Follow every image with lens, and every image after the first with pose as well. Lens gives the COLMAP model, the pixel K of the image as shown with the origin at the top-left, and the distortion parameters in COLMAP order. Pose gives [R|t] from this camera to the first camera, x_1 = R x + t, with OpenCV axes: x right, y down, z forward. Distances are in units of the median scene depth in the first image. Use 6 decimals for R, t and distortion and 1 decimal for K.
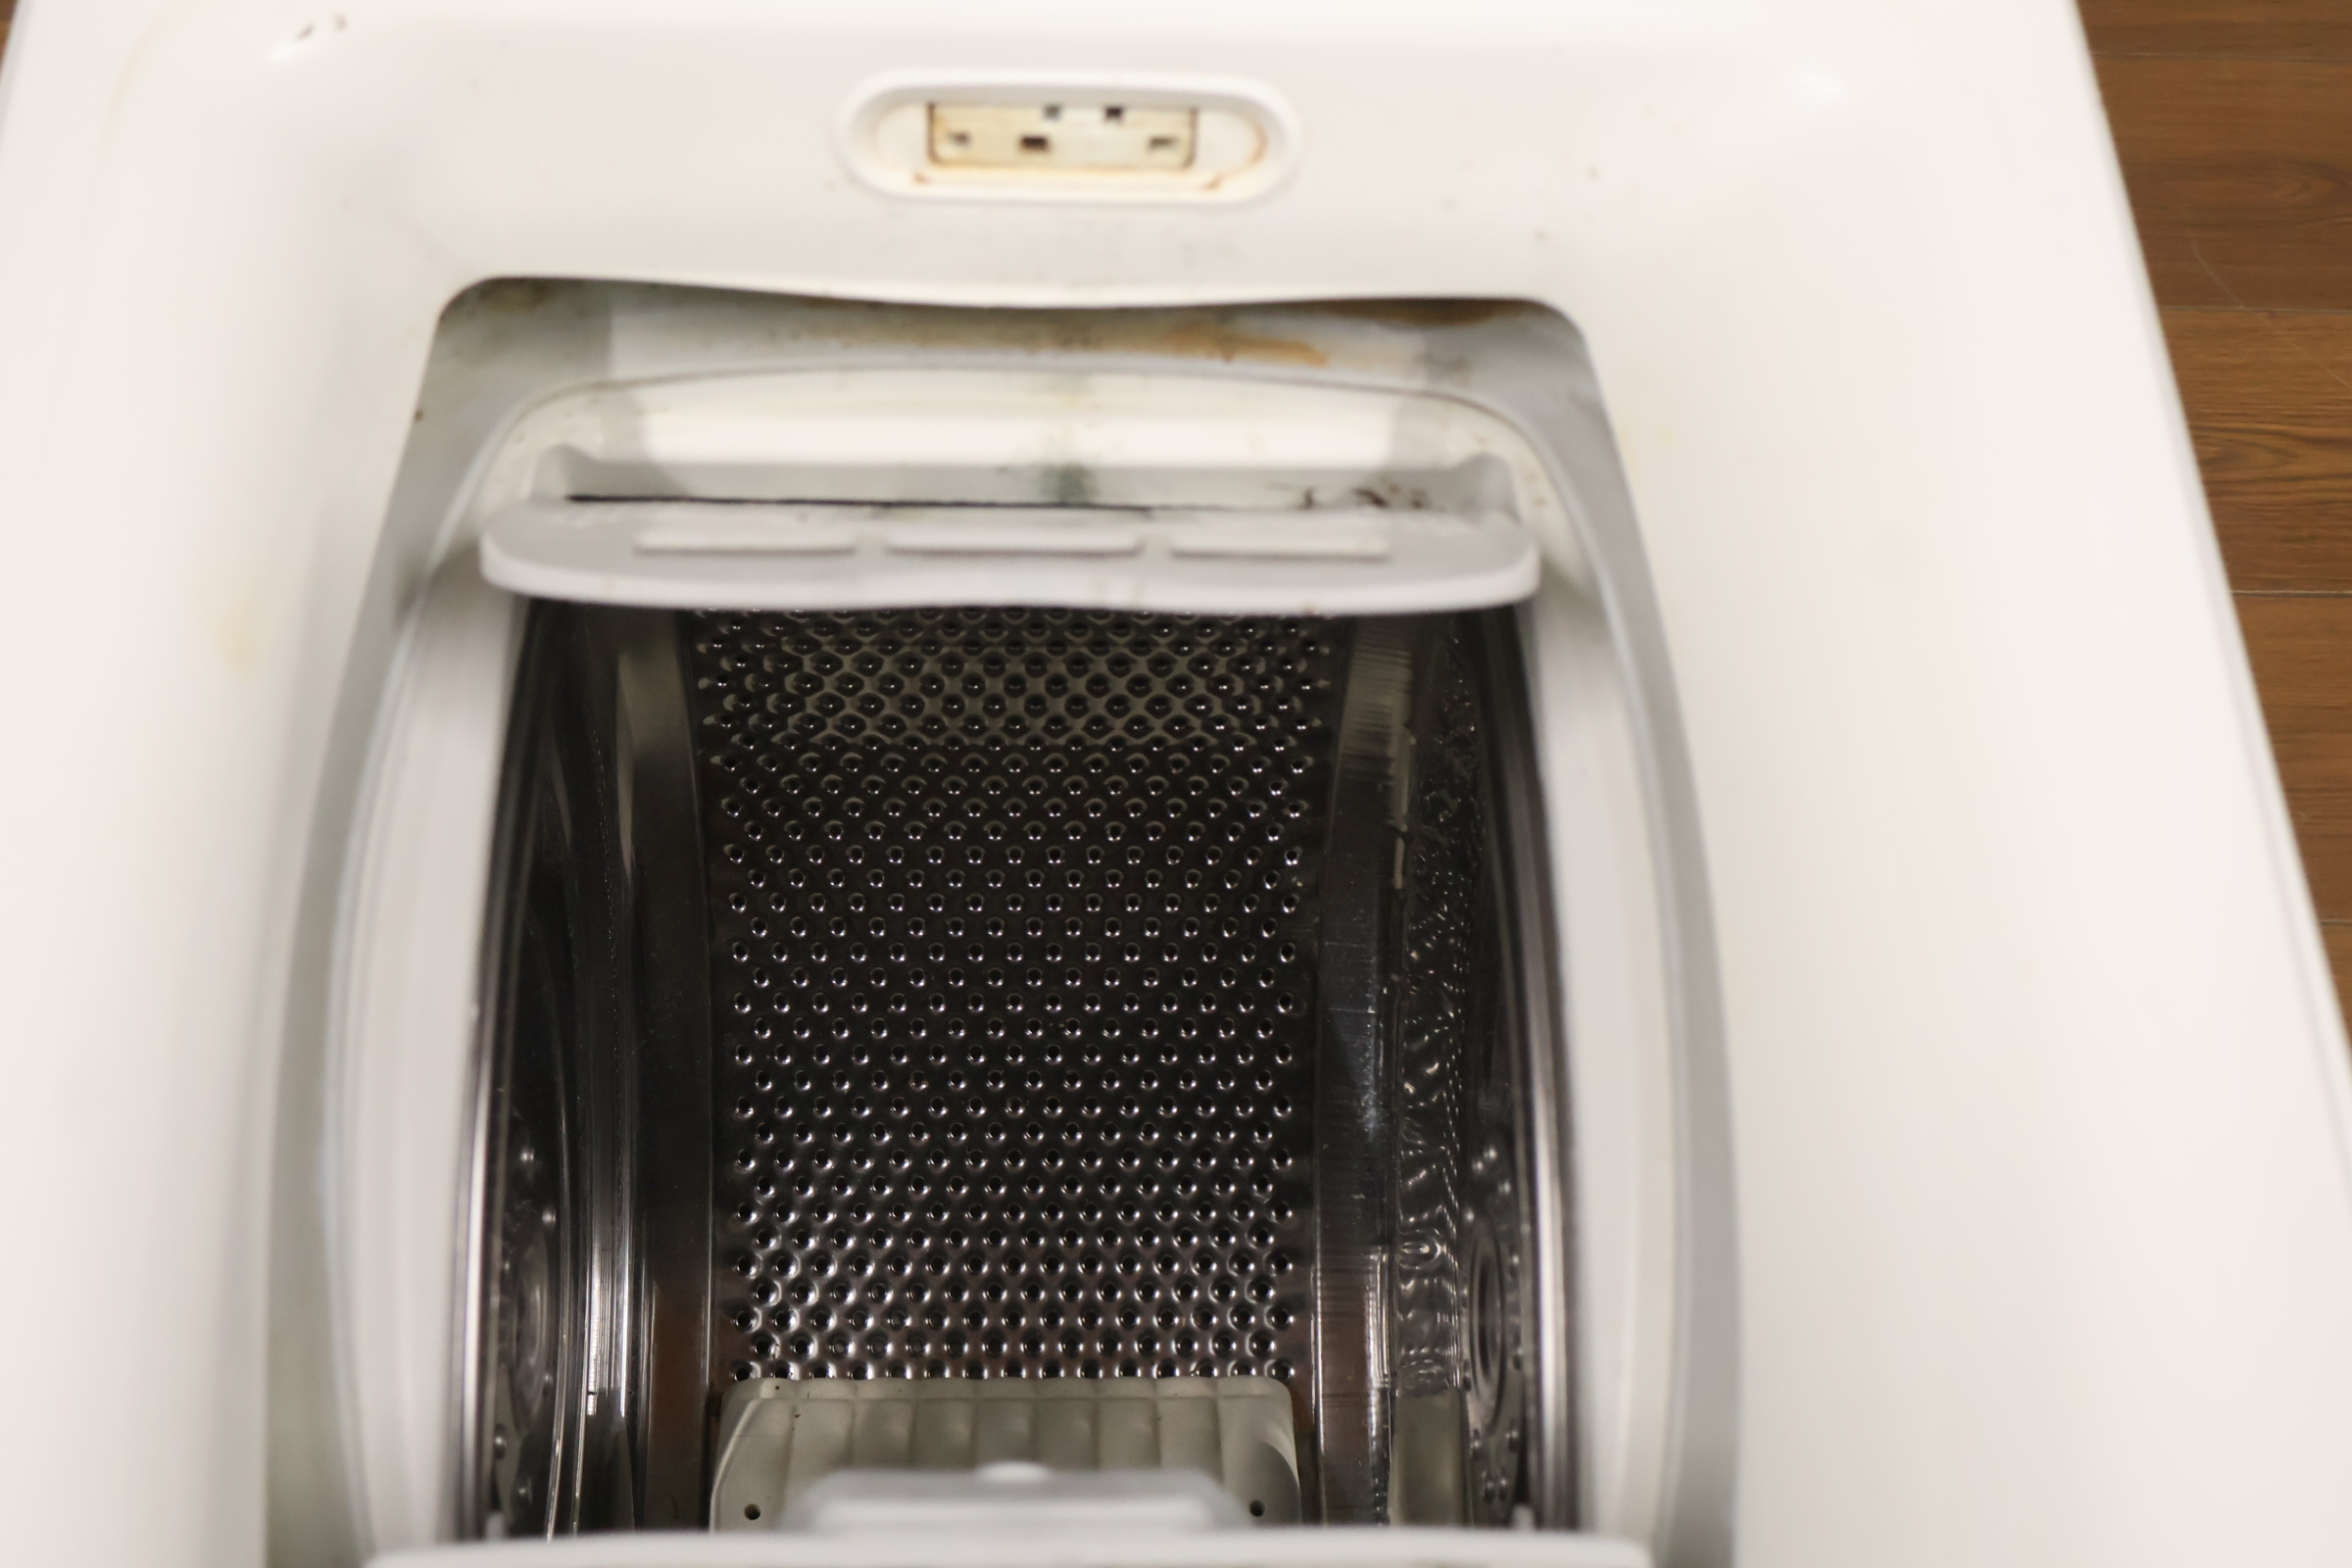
lens RADIAL K [[3044.0, 0, 1165.0], [0, 3044.0, 786.8], [0, 0, 1]] dist [0.005608, 0.000000]
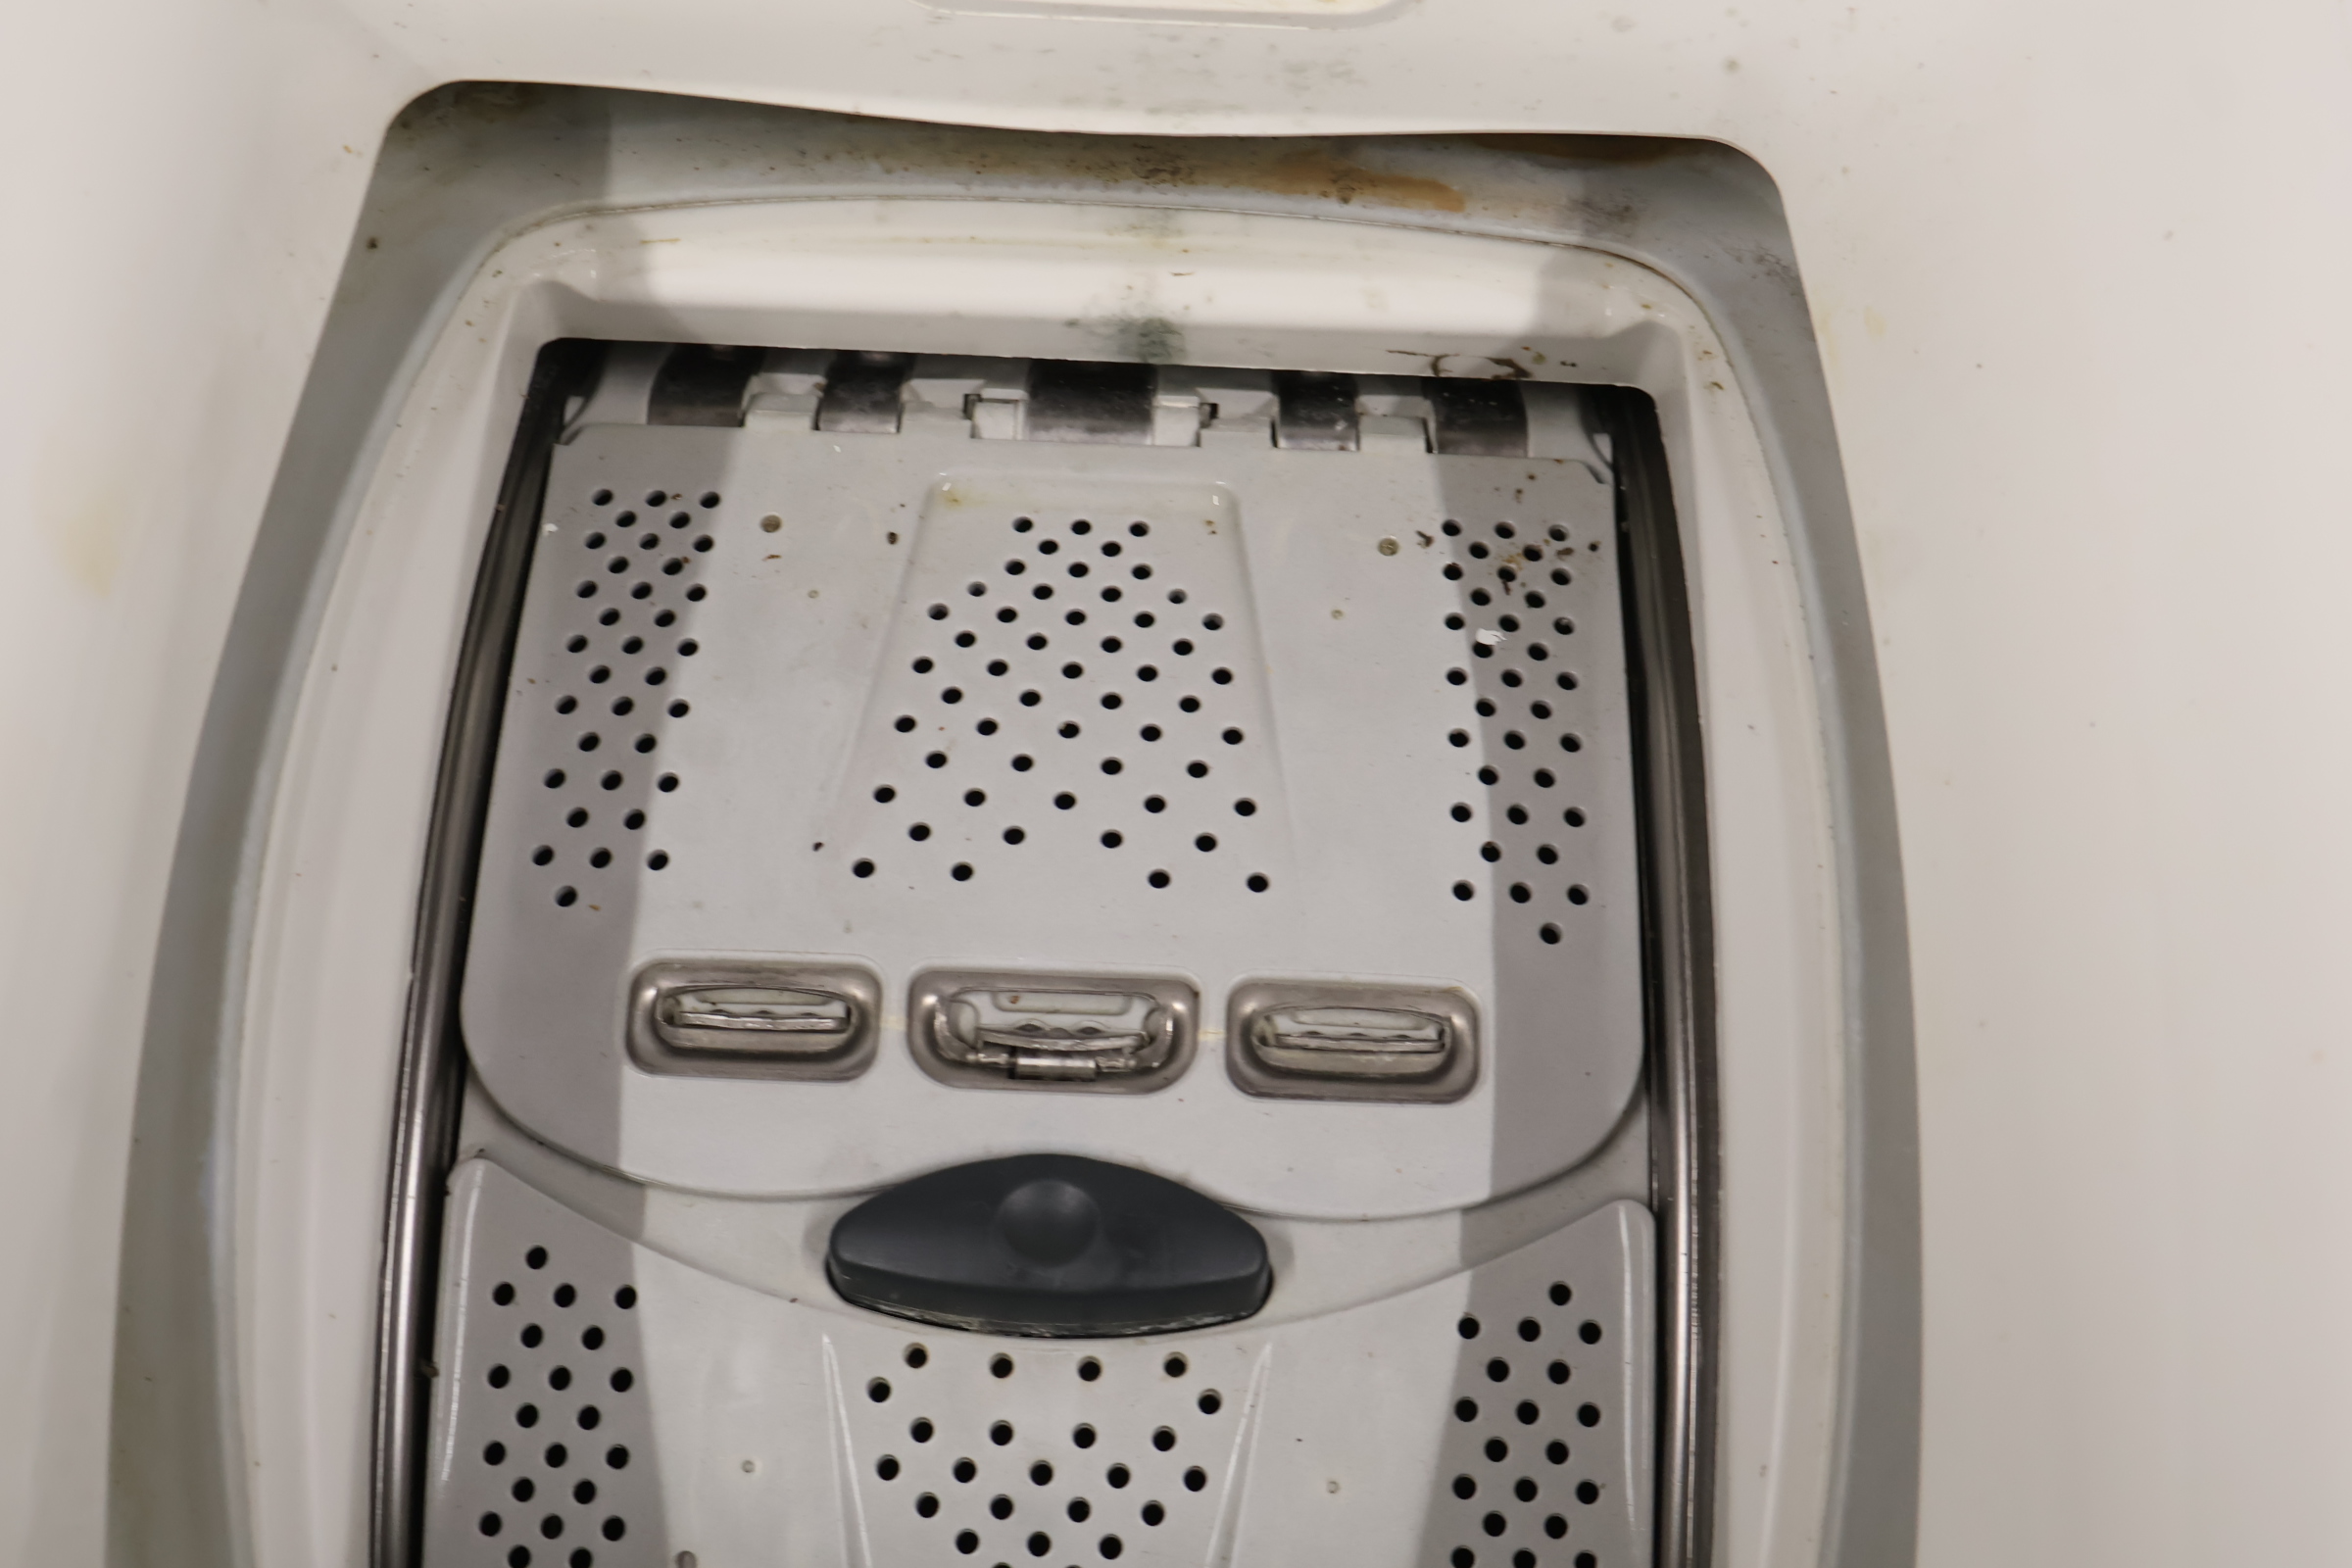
lens RADIAL K [[3044.0, 0, 1189.4], [0, 3044.0, 777.5], [0, 0, 1]] dist [0.005608, 0.000000]
pose [[0.998617, 0.035087, -0.039157, 0.016563], [-0.031752, 0.996062, 0.082774, -0.051360], [0.041907, -0.081417, 0.995799, 0.159781]]
